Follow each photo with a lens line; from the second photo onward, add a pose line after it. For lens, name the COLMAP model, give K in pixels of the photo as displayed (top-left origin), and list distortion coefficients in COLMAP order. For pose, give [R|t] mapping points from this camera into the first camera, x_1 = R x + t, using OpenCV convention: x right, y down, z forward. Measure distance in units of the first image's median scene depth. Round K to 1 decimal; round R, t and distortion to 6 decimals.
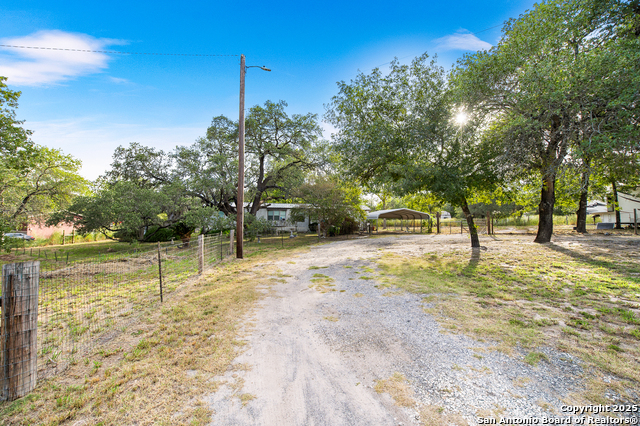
lens RADIAL K [[262.0, 0, 321.7], [0, 262.0, 196.2], [0, 0, 1]] dist [-0.008659, -0.000257]
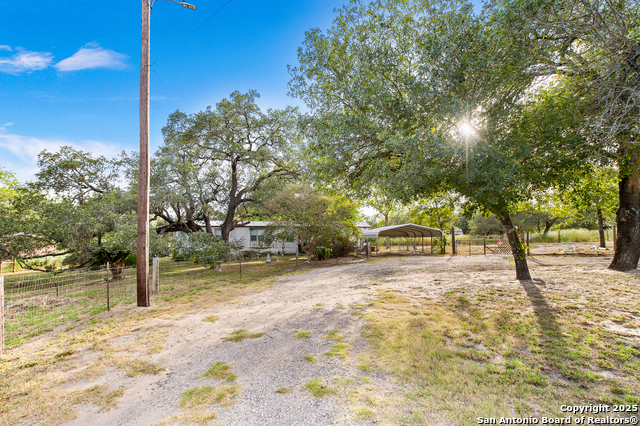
lens RADIAL K [[262.0, 0, 322.4], [0, 262.0, 213.3], [0, 0, 1]] dist [-0.008659, -0.000257]
pose [[0.999672, -0.019596, -0.016479, 0.062616], [0.019486, 0.999787, -0.006841, 0.015731], [0.016610, 0.006518, 0.999841, 0.202213]]
